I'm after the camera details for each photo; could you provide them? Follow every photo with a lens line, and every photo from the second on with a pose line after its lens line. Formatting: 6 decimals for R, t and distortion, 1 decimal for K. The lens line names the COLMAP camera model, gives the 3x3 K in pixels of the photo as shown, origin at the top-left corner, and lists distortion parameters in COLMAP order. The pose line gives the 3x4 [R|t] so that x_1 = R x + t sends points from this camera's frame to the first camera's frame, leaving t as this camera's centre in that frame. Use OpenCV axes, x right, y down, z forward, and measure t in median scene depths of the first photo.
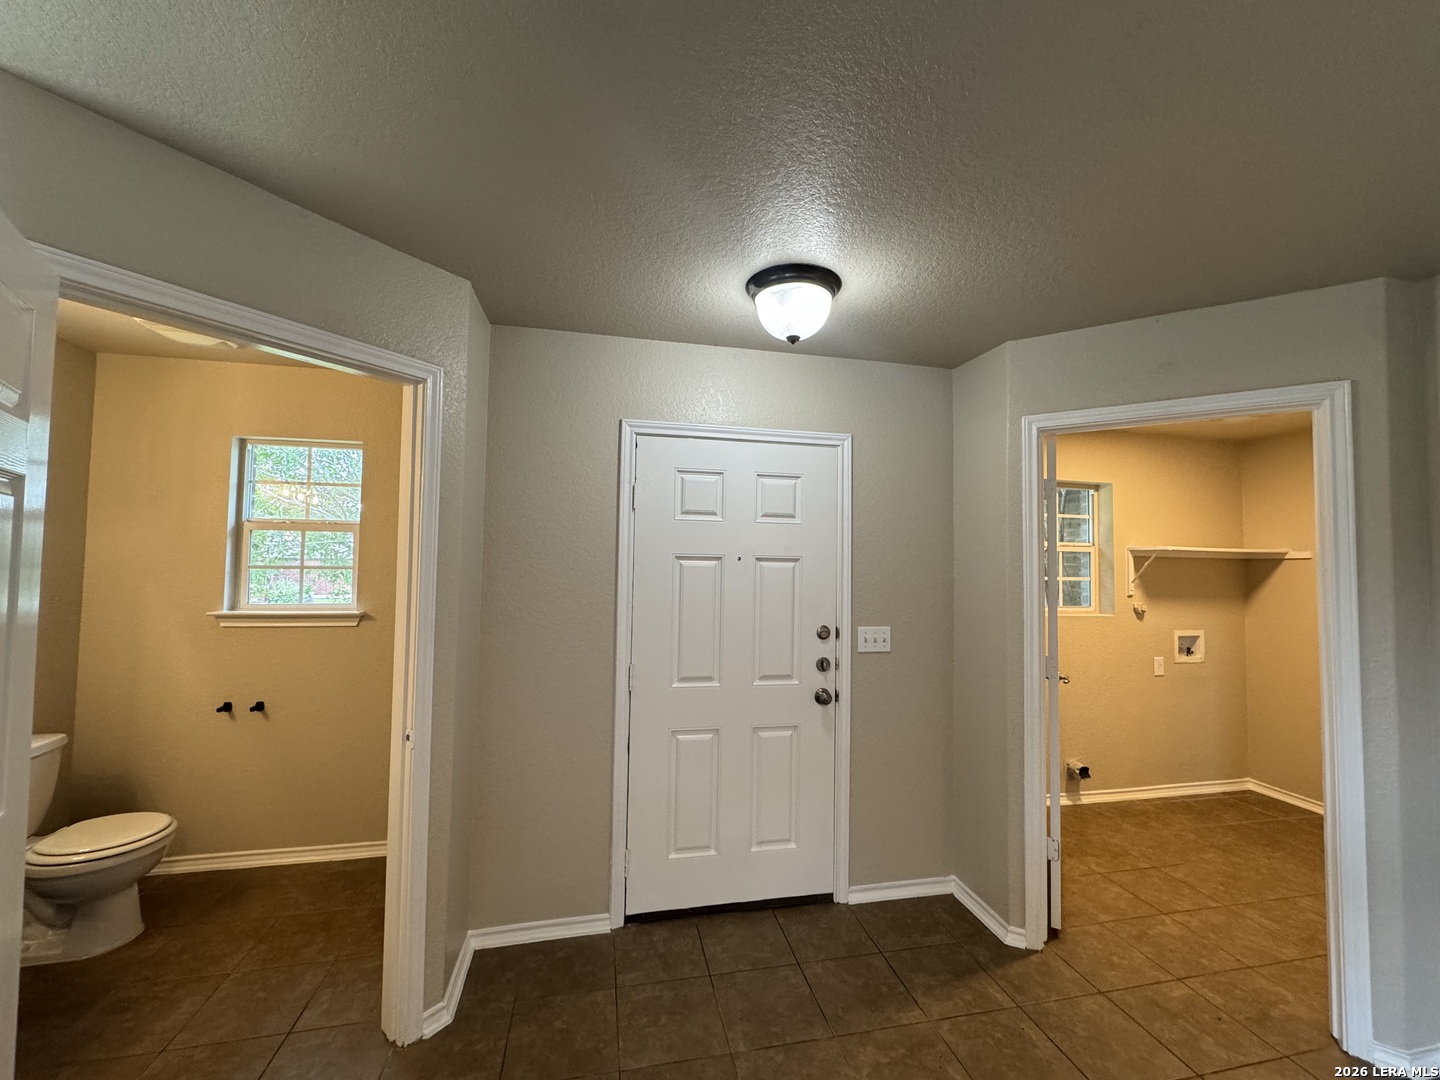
lens RADIAL K [[574.9, 0, 718.6], [0, 574.9, 538.5], [0, 0, 1]] dist [-0.001194, -0.000330]
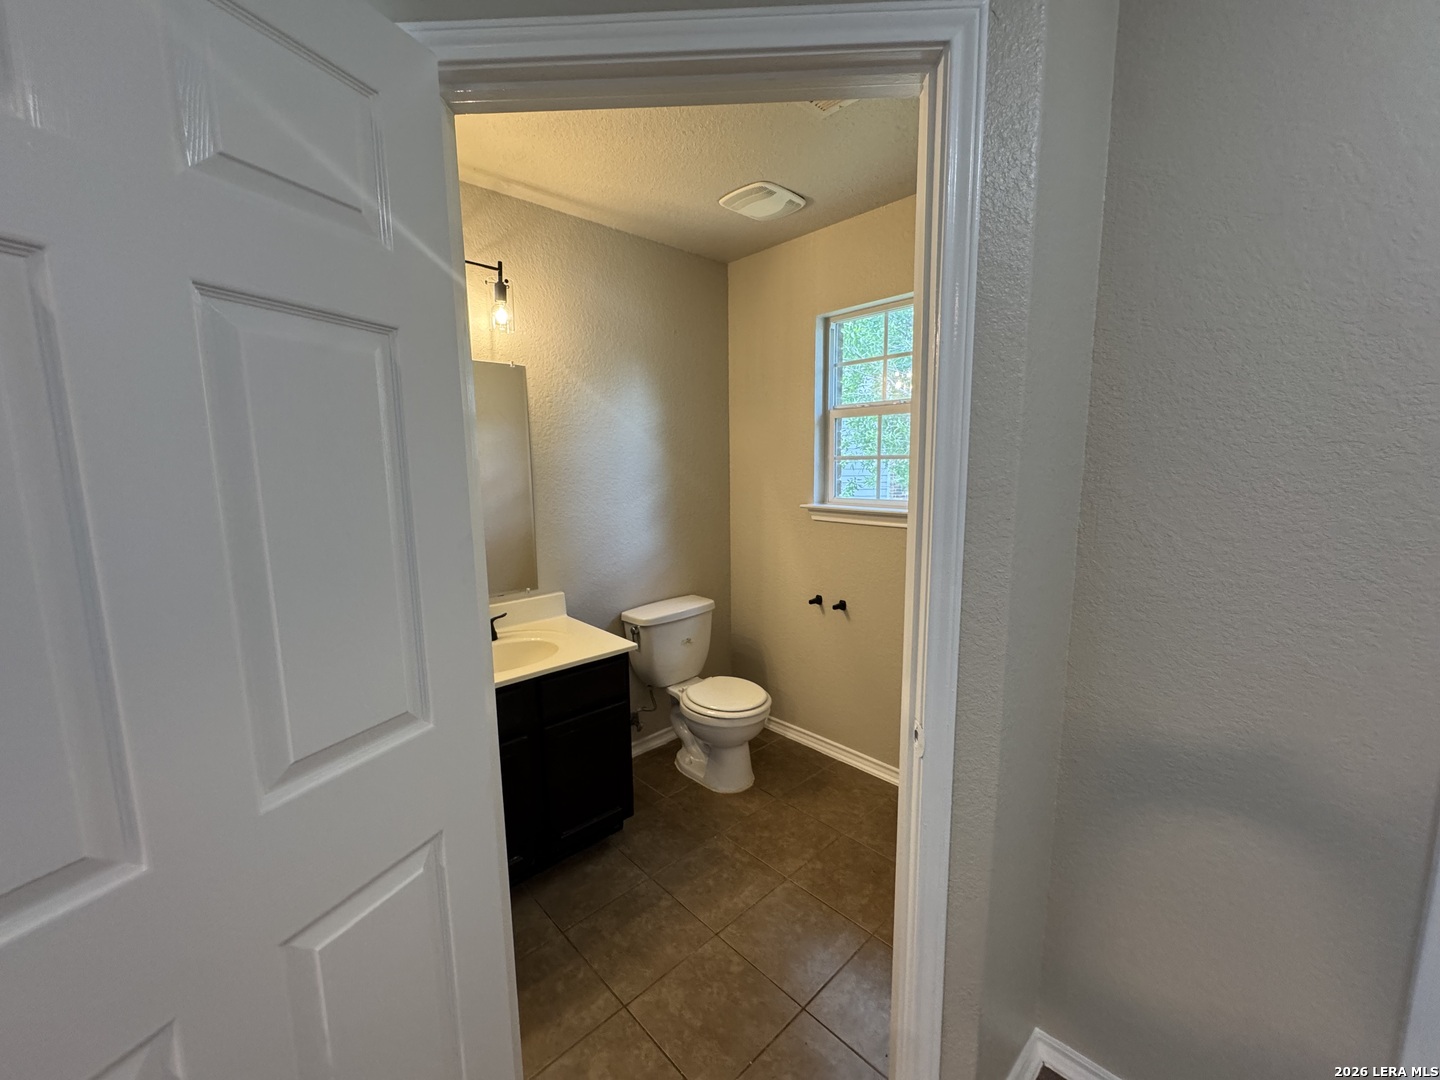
lens RADIAL K [[574.9, 0, 722.6], [0, 574.9, 541.8], [0, 0, 1]] dist [-0.001194, -0.000330]
pose [[0.524326, 0.100677, -0.845545, -0.101971], [0.055822, 0.986786, 0.152110, 0.030760], [0.849686, -0.126955, 0.511777, 0.339087]]
